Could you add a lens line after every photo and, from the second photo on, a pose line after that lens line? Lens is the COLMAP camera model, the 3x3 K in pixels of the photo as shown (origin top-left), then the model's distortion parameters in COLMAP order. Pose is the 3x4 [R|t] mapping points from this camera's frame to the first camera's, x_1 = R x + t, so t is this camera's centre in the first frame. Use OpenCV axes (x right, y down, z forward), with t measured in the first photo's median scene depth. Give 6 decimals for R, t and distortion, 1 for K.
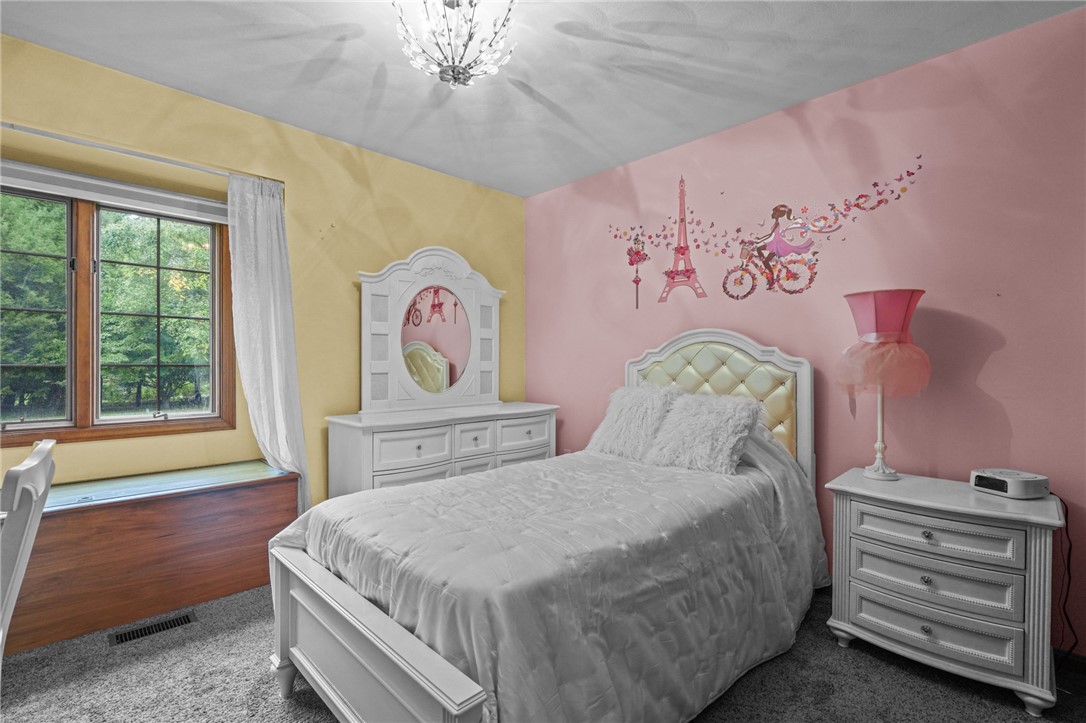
lens RADIAL K [[492.6, 0, 551.2], [0, 492.6, 360.6], [0, 0, 1]] dist [-0.003229, -0.000115]
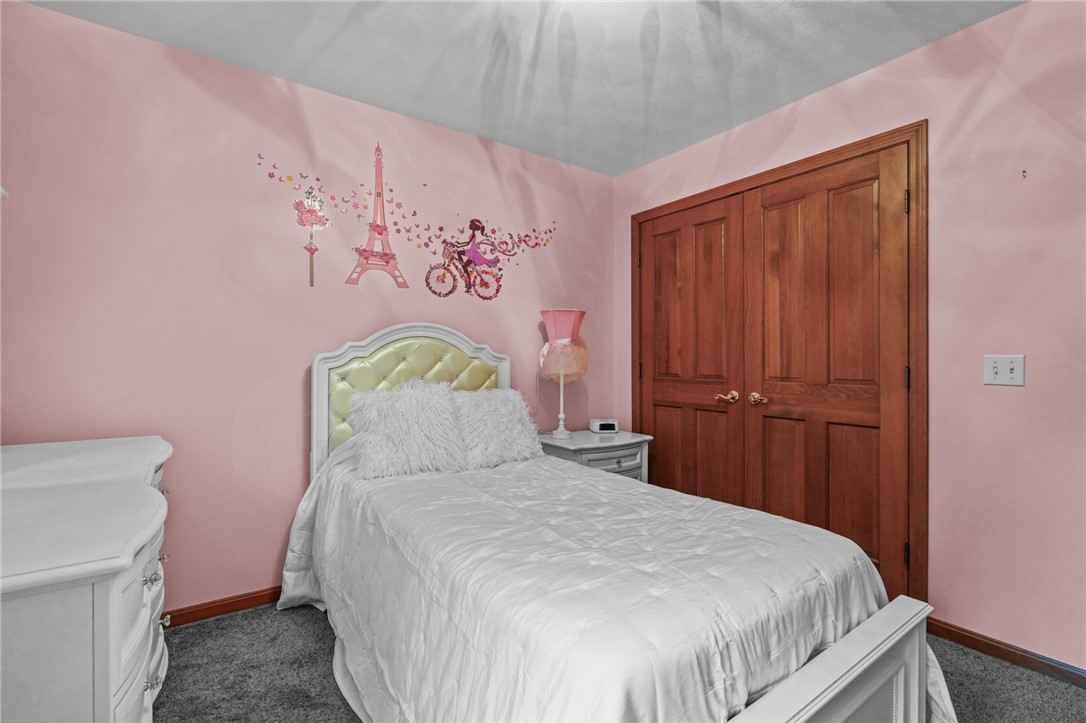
lens RADIAL K [[492.6, 0, 538.3], [0, 492.6, 355.9], [0, 0, 1]] dist [-0.003229, -0.000115]
pose [[0.168799, 0.004726, 0.985639, -0.606483], [-0.005500, 0.999977, -0.003853, 0.001543], [-0.985635, -0.004771, 0.168821, 0.643293]]
